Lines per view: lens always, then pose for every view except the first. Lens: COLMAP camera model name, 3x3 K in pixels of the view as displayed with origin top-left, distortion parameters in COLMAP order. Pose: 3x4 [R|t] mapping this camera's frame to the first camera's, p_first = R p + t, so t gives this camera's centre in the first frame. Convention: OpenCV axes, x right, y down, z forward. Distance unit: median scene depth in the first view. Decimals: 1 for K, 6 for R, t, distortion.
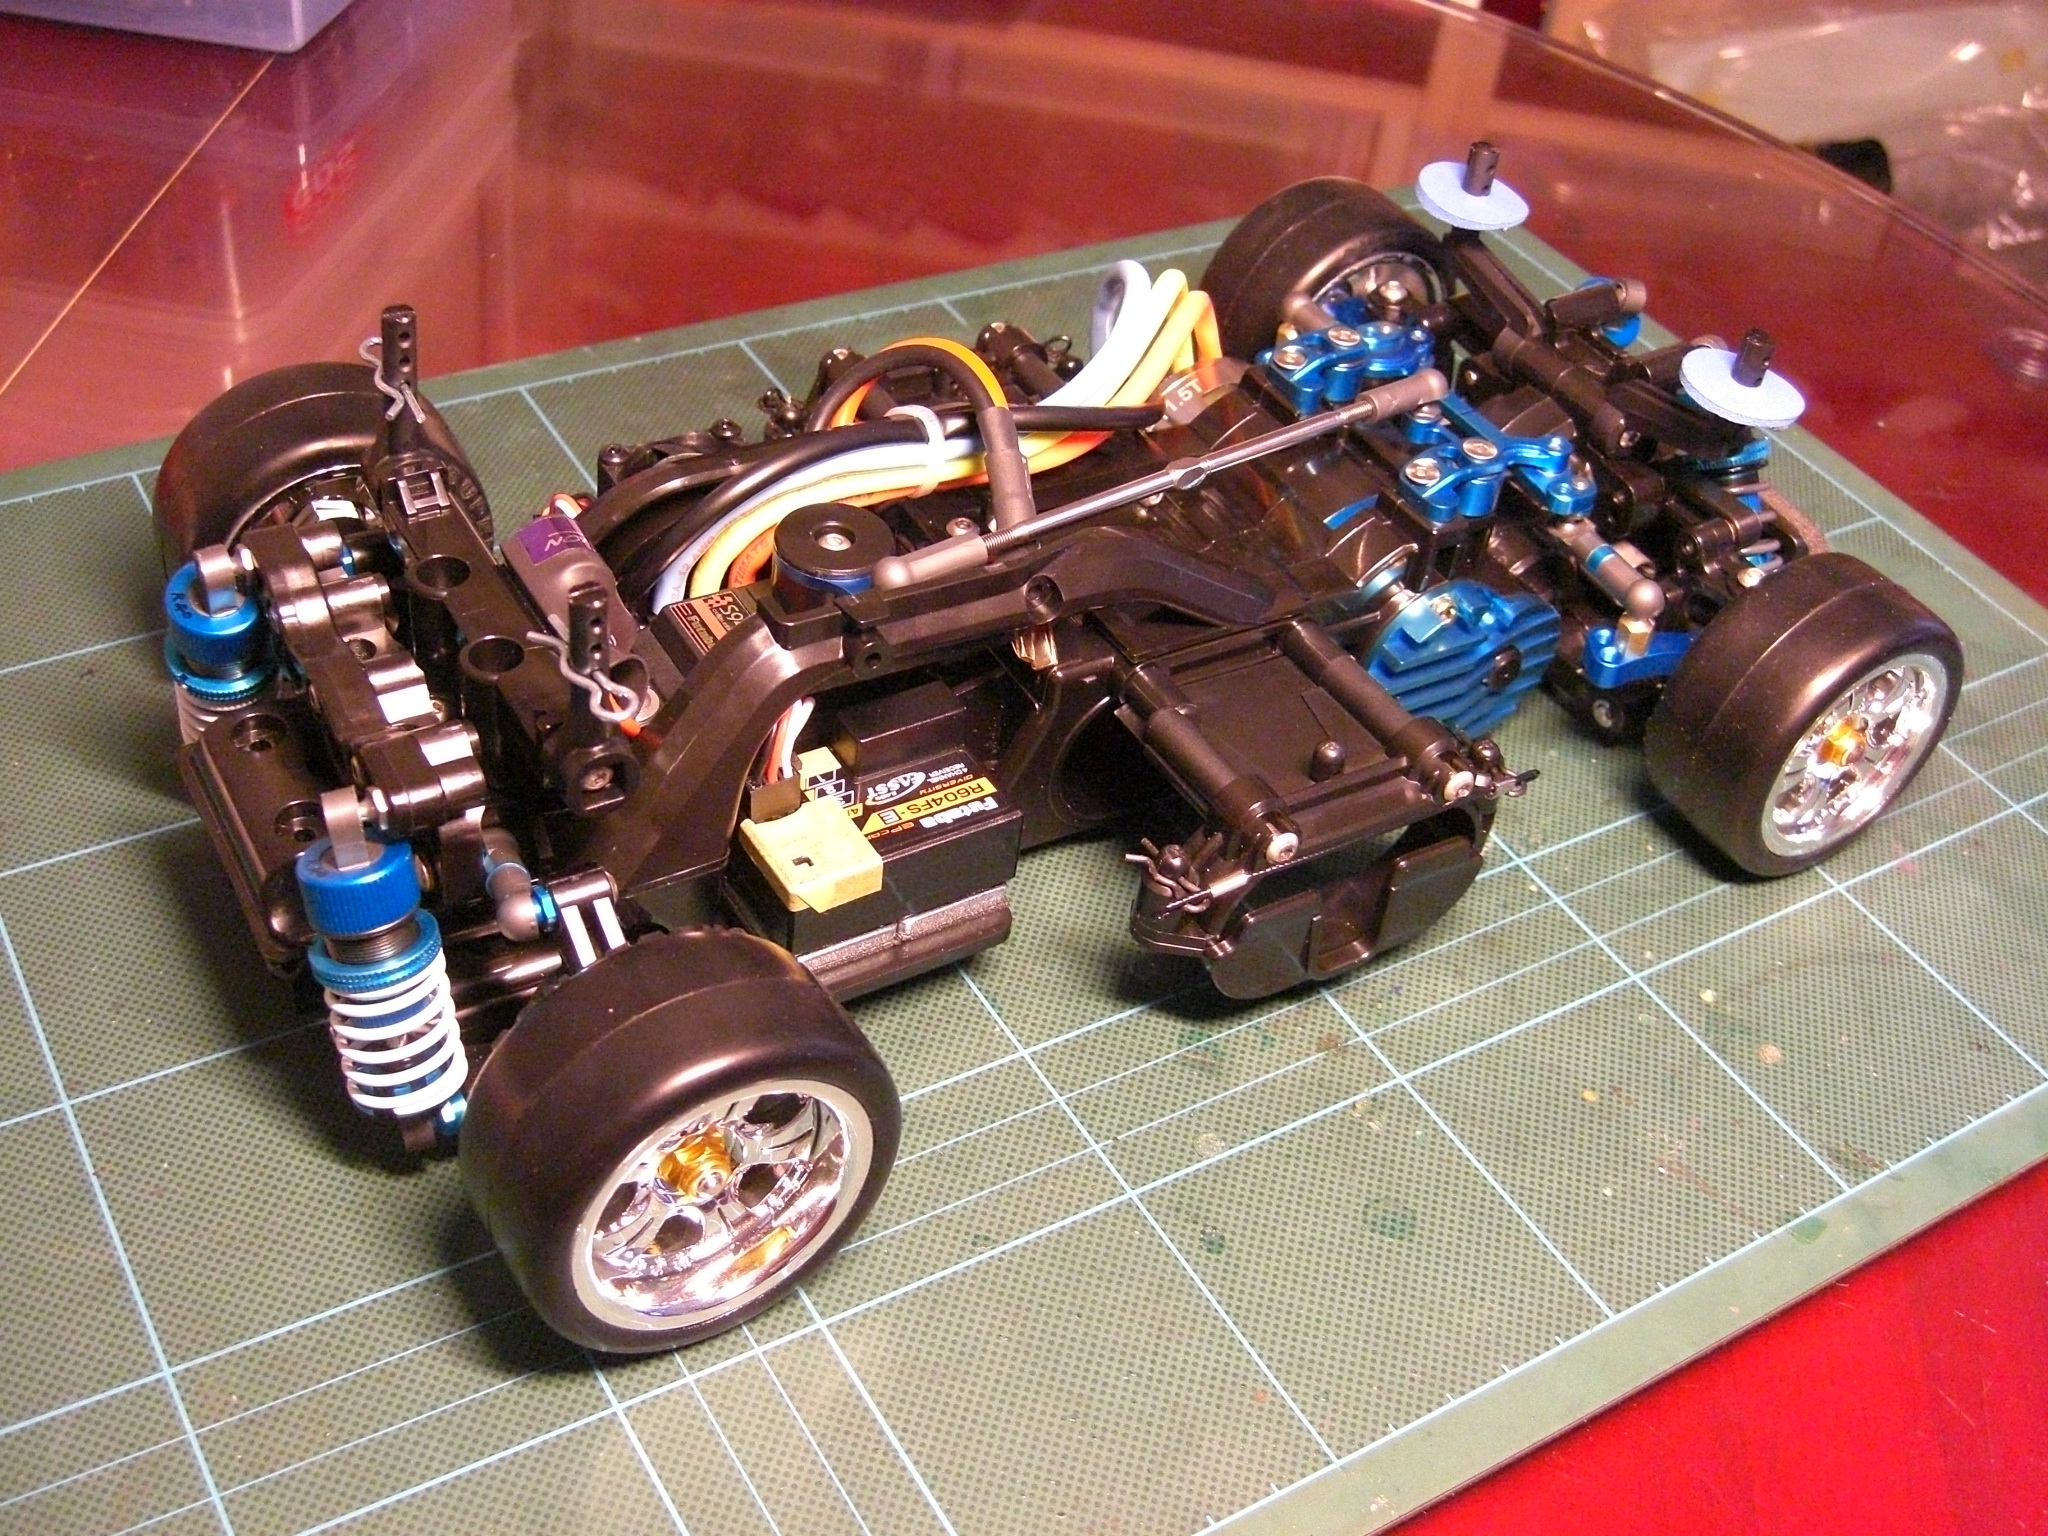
lens RADIAL K [[2296.1, 0, 1024.0], [0, 2296.1, 768.0], [0, 0, 1]] dist [-0.119030, -0.035495]
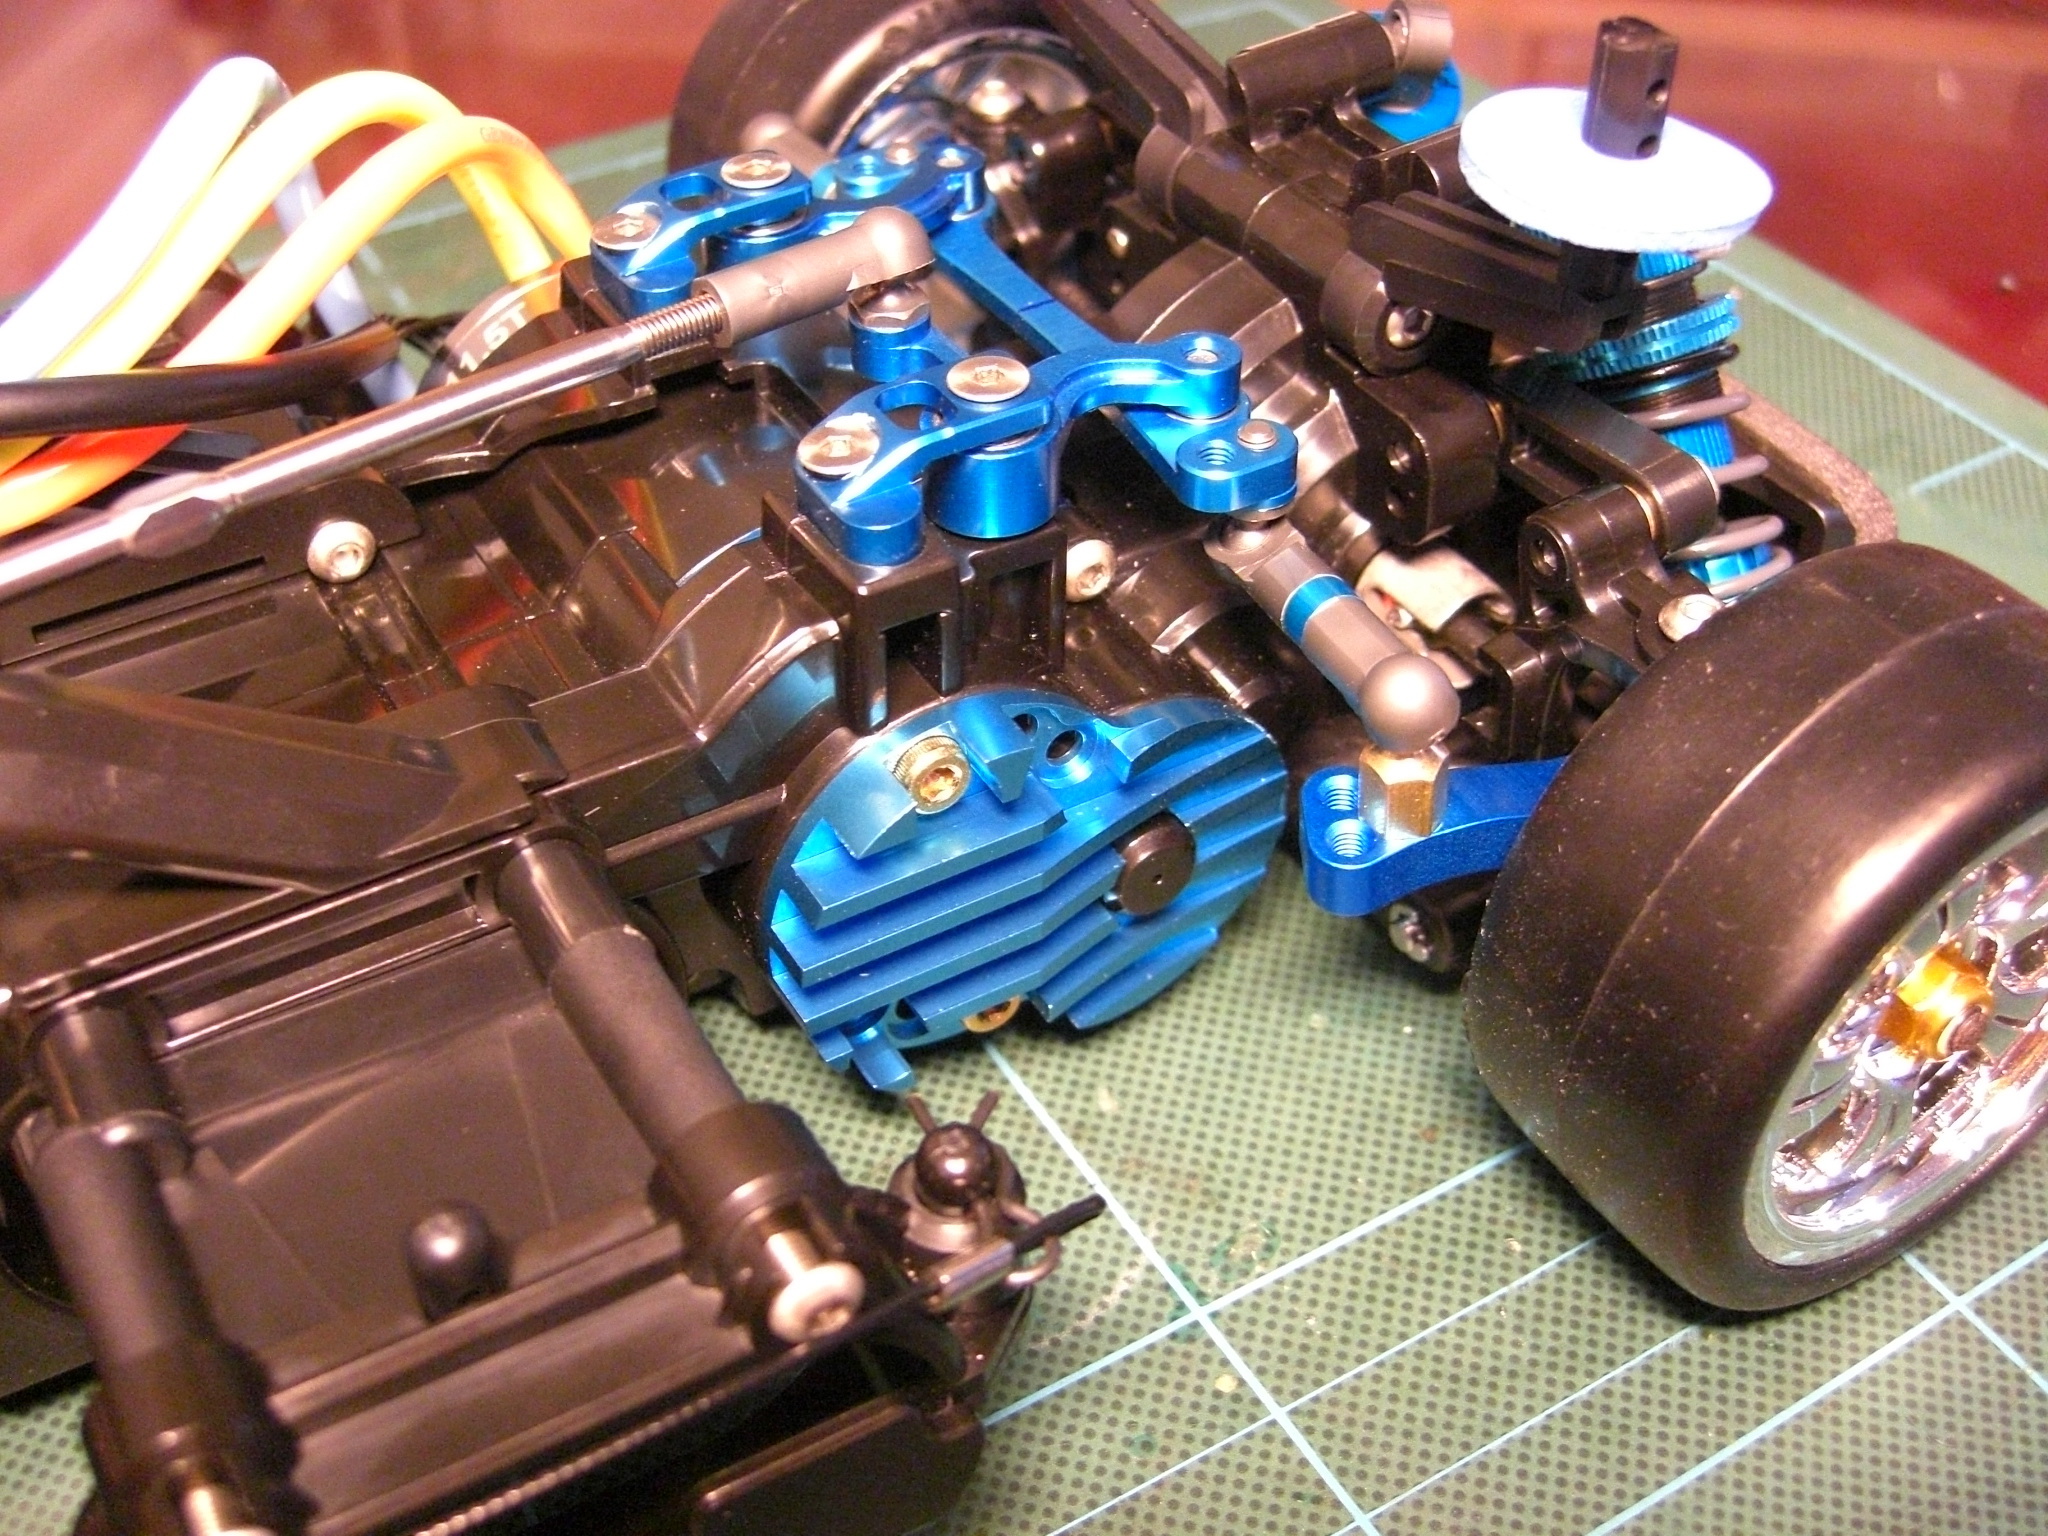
lens RADIAL K [[2296.1, 0, 1024.0], [0, 2296.1, 768.0], [0, 0, 1]] dist [-0.119030, -0.035495]
pose [[0.993047, -0.083155, -0.083324, 0.225859], [0.082714, 0.996535, -0.008744, -0.061348], [0.083762, 0.001791, 0.996484, 0.555603]]
